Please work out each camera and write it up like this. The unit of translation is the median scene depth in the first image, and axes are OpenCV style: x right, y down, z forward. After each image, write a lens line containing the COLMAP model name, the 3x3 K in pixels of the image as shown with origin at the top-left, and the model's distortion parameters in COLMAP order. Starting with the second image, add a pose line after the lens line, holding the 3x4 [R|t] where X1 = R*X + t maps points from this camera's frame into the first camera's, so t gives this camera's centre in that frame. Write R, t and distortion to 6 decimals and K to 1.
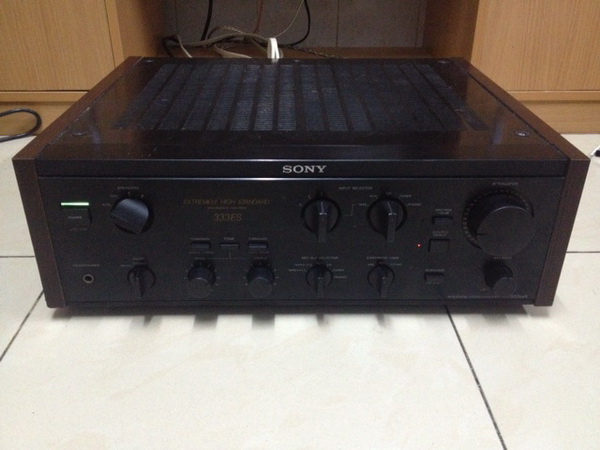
lens RADIAL K [[583.9, 0, 300.0], [0, 583.9, 225.0], [0, 0, 1]] dist [0.054683, -0.008581]
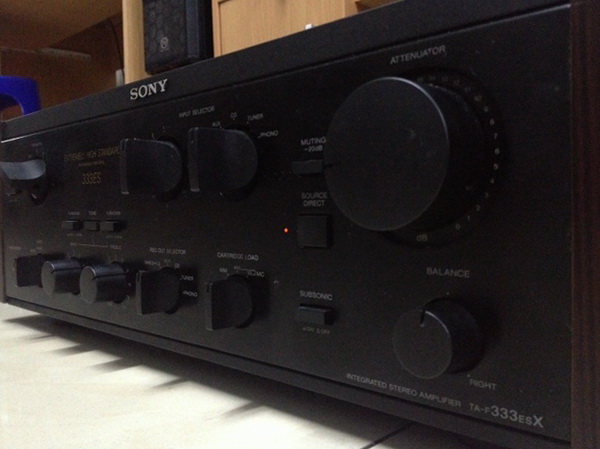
lens RADIAL K [[583.9, 0, 300.0], [0, 583.9, 224.5], [0, 0, 1]] dist [0.054683, -0.008581]
pose [[0.703757, 0.000215, -0.710441, 0.573564], [-0.319170, 0.893498, -0.315897, 0.185095], [0.634710, 0.449066, 0.628874, 0.741503]]
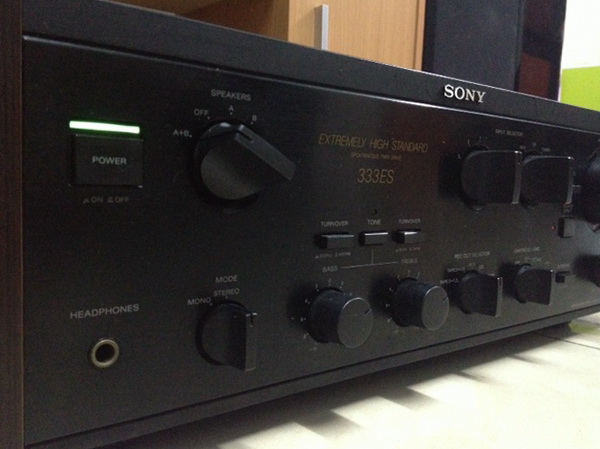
lens RADIAL K [[583.9, 0, 300.0], [0, 583.9, 224.5], [0, 0, 1]] dist [0.054683, -0.008581]
pose [[0.785701, -0.033289, 0.617710, -0.518775], [0.273195, 0.914570, -0.298206, 0.170826], [-0.555012, 0.403056, 0.727673, 0.671346]]
